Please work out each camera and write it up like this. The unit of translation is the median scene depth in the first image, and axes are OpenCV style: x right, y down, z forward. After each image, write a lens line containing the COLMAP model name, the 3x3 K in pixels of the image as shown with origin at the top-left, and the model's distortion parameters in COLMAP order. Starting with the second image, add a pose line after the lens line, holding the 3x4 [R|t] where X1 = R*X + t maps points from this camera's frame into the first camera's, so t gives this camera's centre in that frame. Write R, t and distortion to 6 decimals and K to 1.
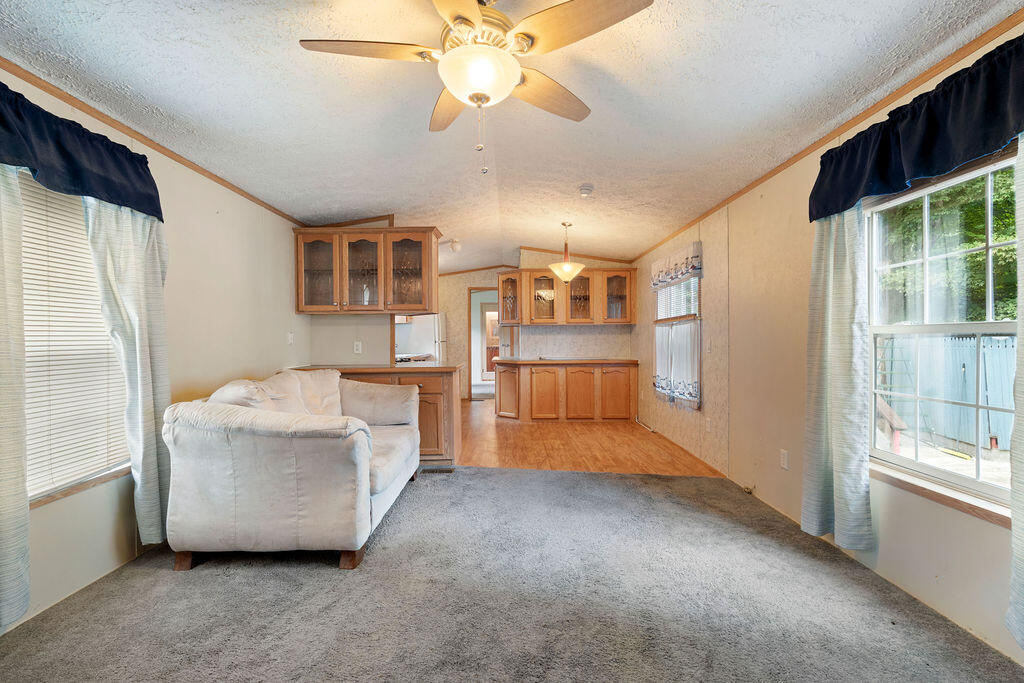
lens RADIAL K [[449.1, 0, 516.1], [0, 449.1, 342.9], [0, 0, 1]] dist [-0.006259, 0.001556]
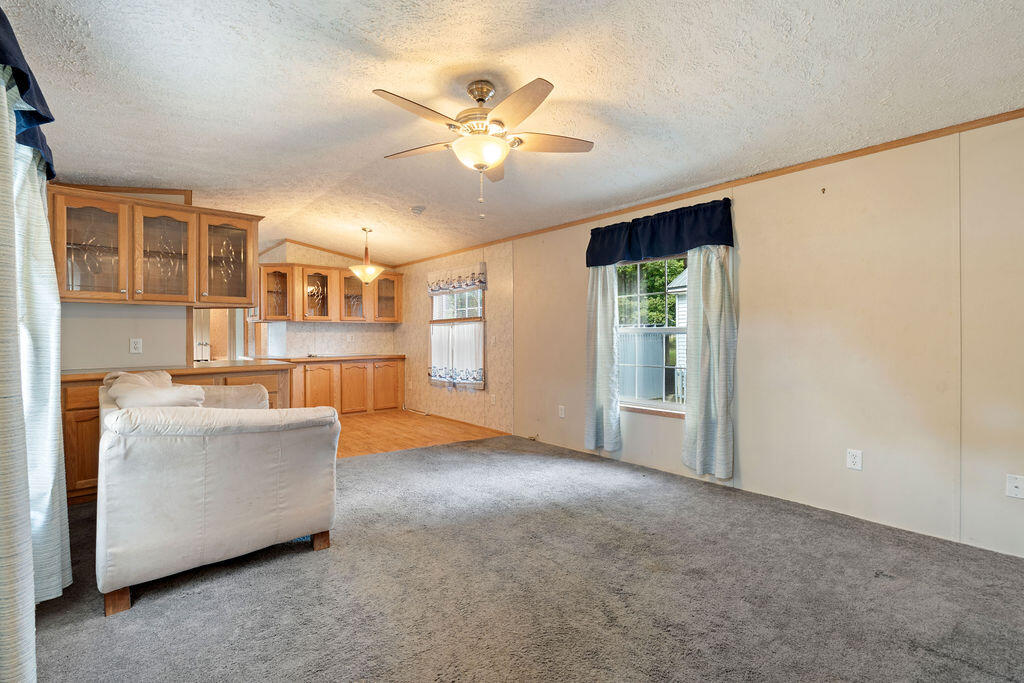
lens RADIAL K [[449.1, 0, 522.7], [0, 449.1, 339.3], [0, 0, 1]] dist [-0.006259, 0.001556]
pose [[0.746435, -0.003415, 0.665450, -0.401963], [0.005947, 0.999981, -0.001538, 0.004241], [-0.665432, 0.005106, 0.746441, -0.066684]]
